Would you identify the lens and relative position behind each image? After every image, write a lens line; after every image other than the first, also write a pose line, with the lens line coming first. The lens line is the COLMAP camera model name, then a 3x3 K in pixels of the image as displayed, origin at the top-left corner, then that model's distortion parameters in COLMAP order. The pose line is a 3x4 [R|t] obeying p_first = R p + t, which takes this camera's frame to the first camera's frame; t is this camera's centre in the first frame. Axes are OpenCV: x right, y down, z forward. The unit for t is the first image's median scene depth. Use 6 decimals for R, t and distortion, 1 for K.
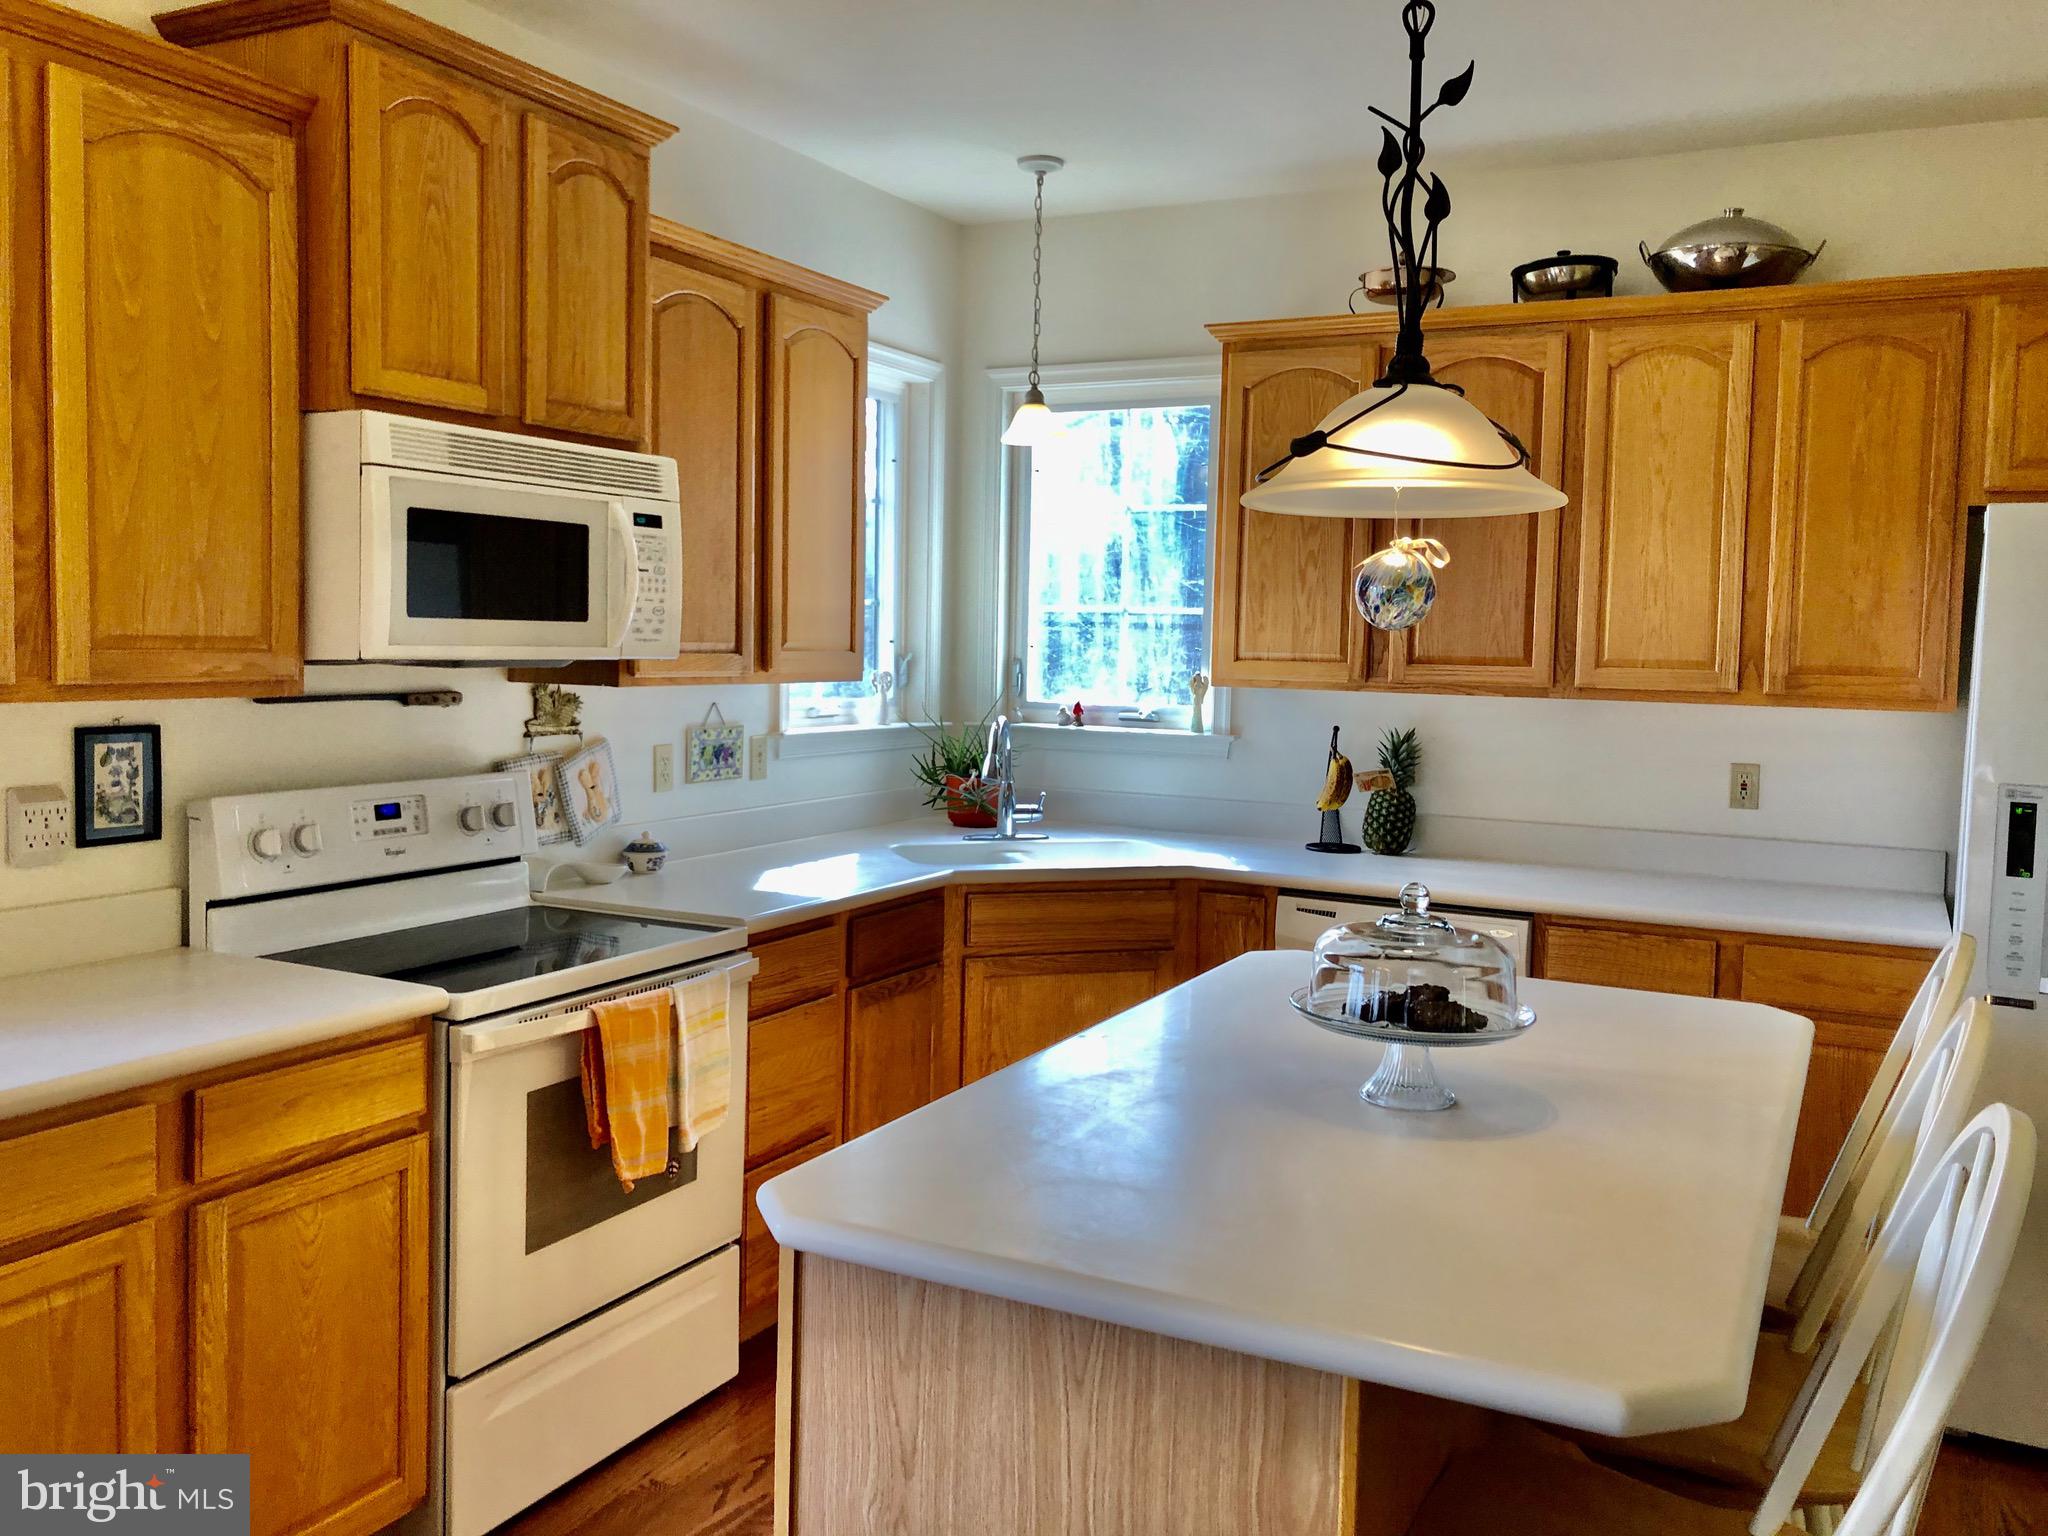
lens RADIAL K [[1692.9, 0, 1032.7], [0, 1692.9, 755.9], [0, 0, 1]] dist [0.028562, -0.016931]
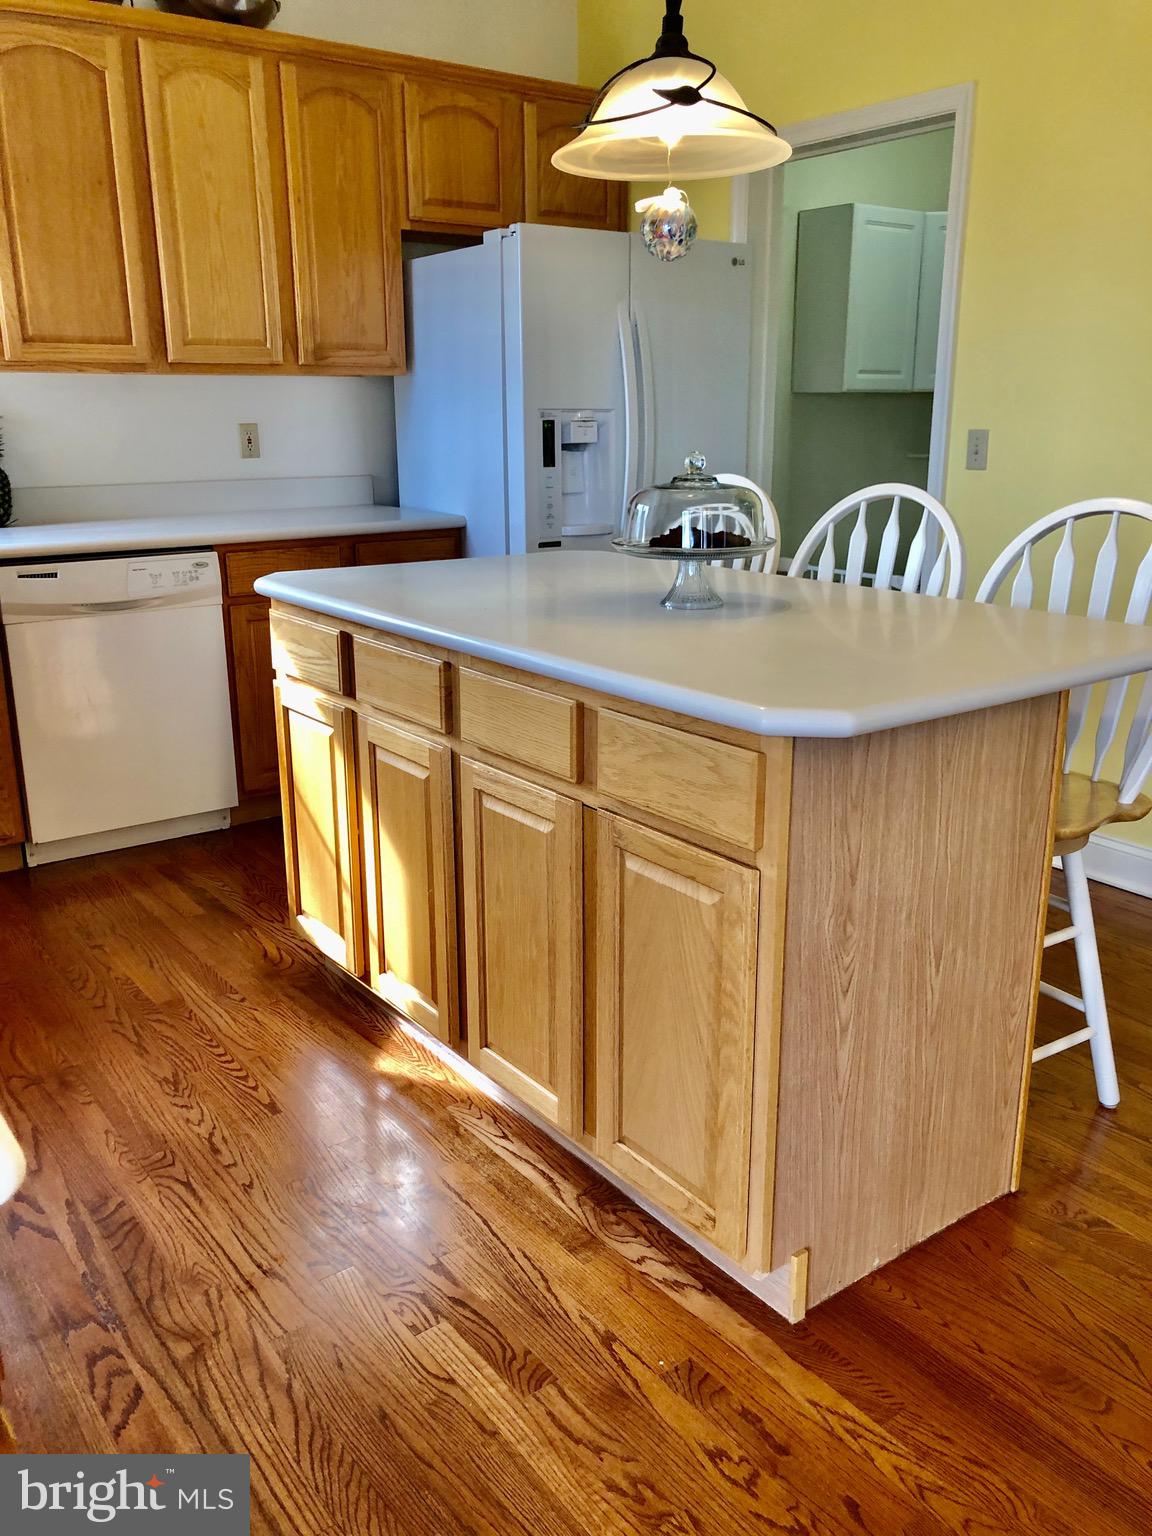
lens RADIAL K [[1269.7, 0, 578.9], [0, 1269.7, 774.1], [0, 0, 1]] dist [0.028562, -0.016931]
pose [[0.446715, -0.276975, 0.850723, -0.435139], [0.081053, 0.959492, 0.269827, 0.021041], [-0.890997, -0.051582, 0.451069, 0.320227]]
